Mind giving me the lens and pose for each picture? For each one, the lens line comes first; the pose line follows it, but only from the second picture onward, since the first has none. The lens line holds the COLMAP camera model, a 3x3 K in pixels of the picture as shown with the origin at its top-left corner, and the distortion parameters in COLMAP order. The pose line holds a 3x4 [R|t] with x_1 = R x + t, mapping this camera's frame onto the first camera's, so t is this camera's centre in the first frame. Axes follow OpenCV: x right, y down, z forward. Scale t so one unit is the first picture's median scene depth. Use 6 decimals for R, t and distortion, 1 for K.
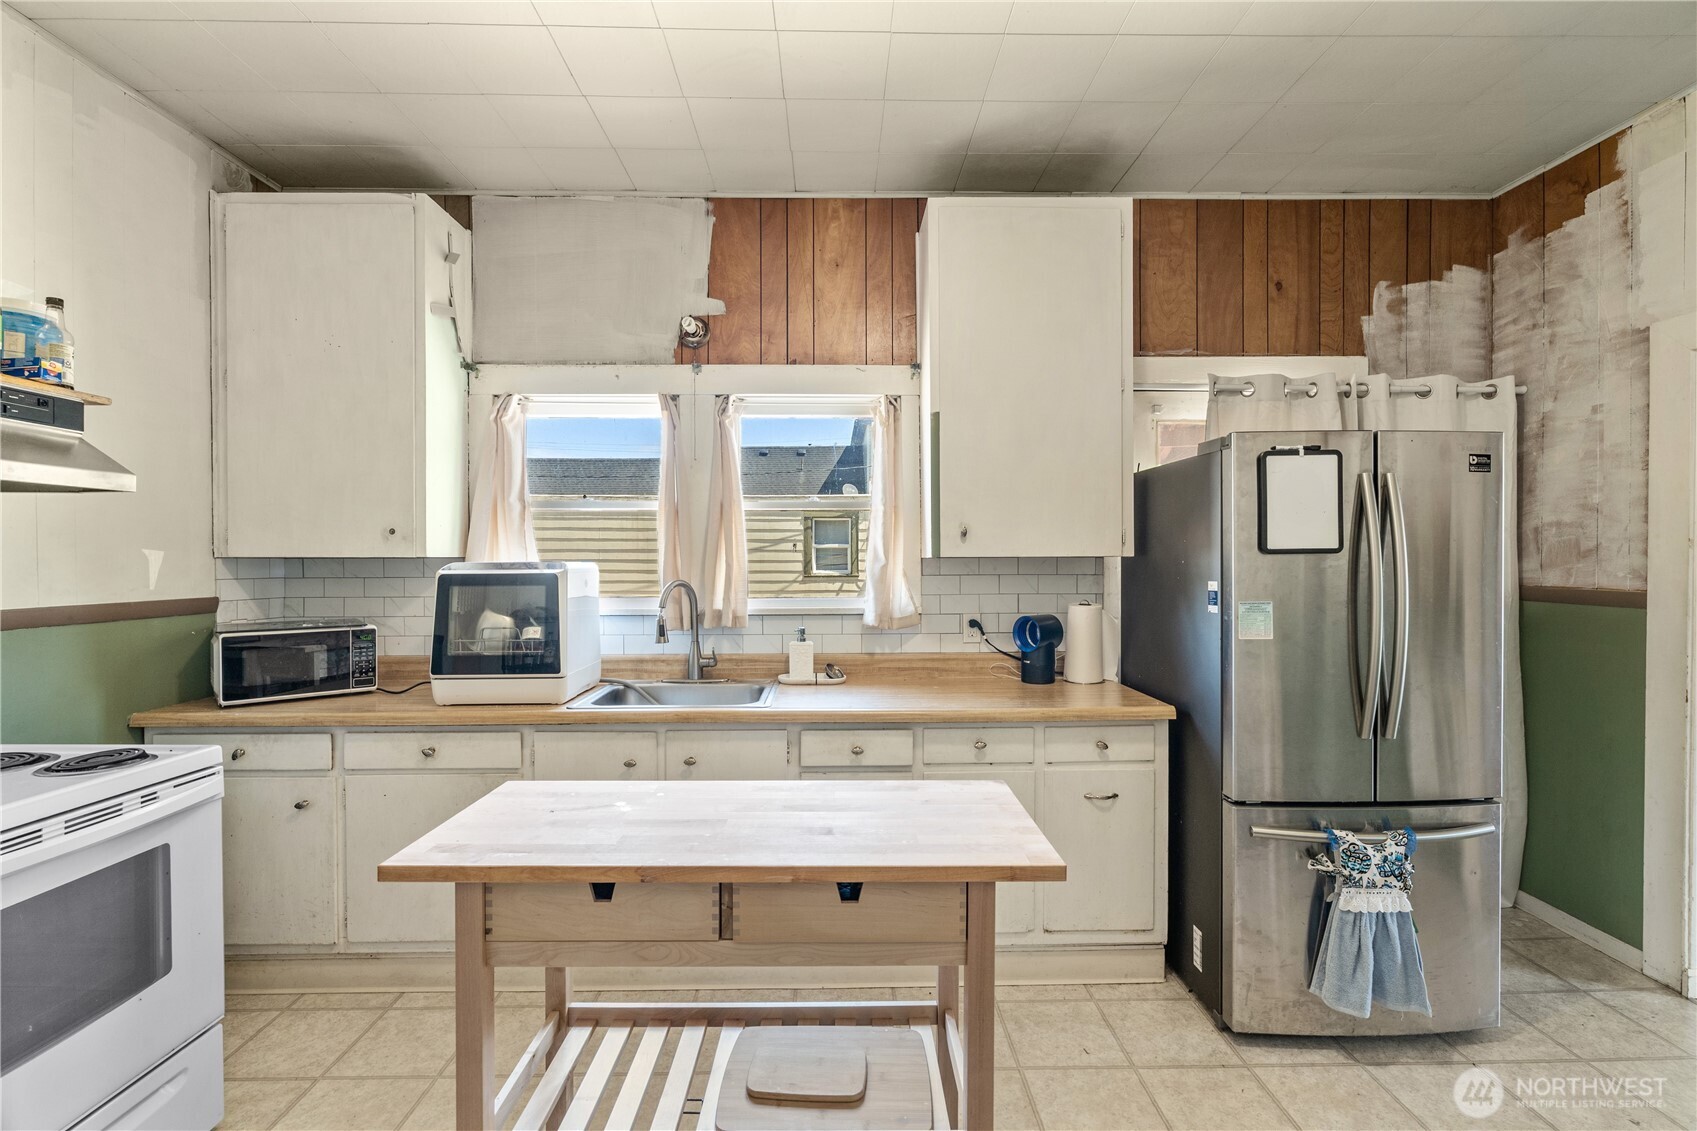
lens RADIAL K [[767.1, 0, 852.4], [0, 767.1, 563.3], [0, 0, 1]] dist [-0.007722, 0.004223]
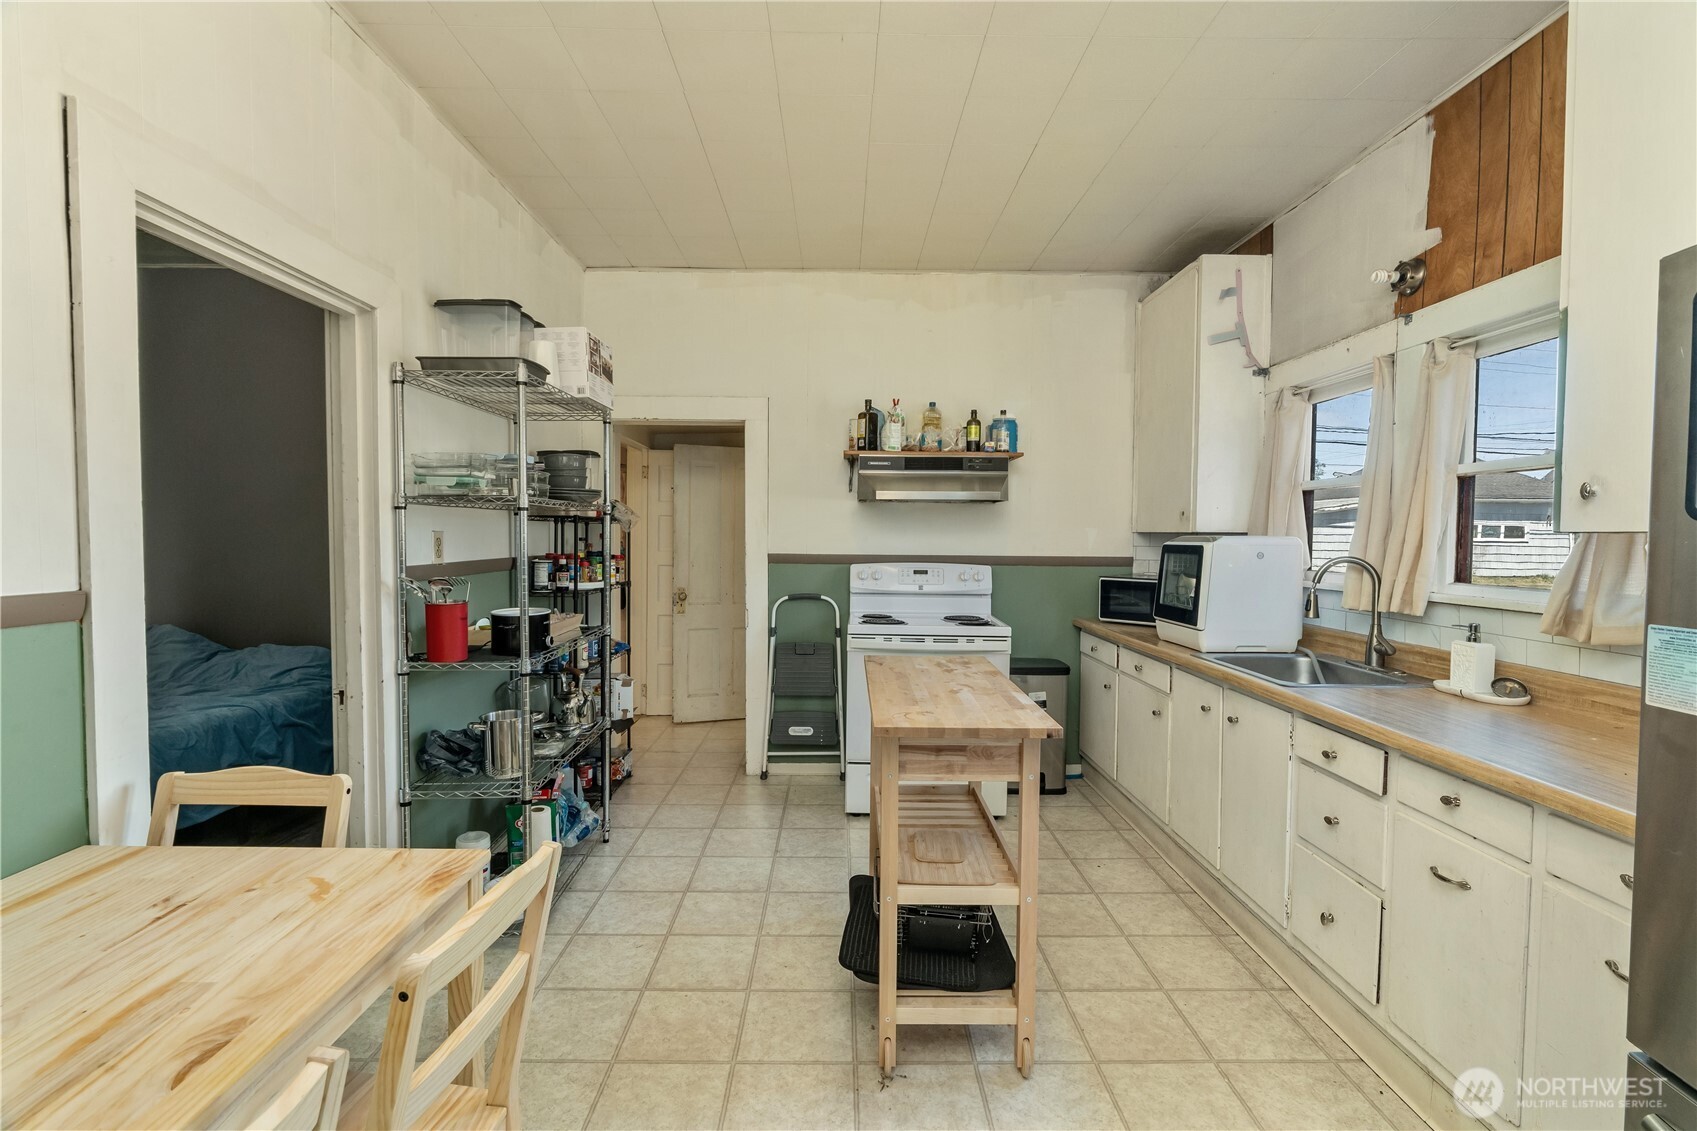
lens RADIAL K [[767.1, 0, 846.7], [0, 767.1, 557.4], [0, 0, 1]] dist [-0.007722, 0.004223]
pose [[-0.012652, 0.033265, -0.999366, 0.695882], [-0.014785, 0.999331, 0.033451, 0.000568], [0.999811, 0.015198, -0.012151, 0.370452]]
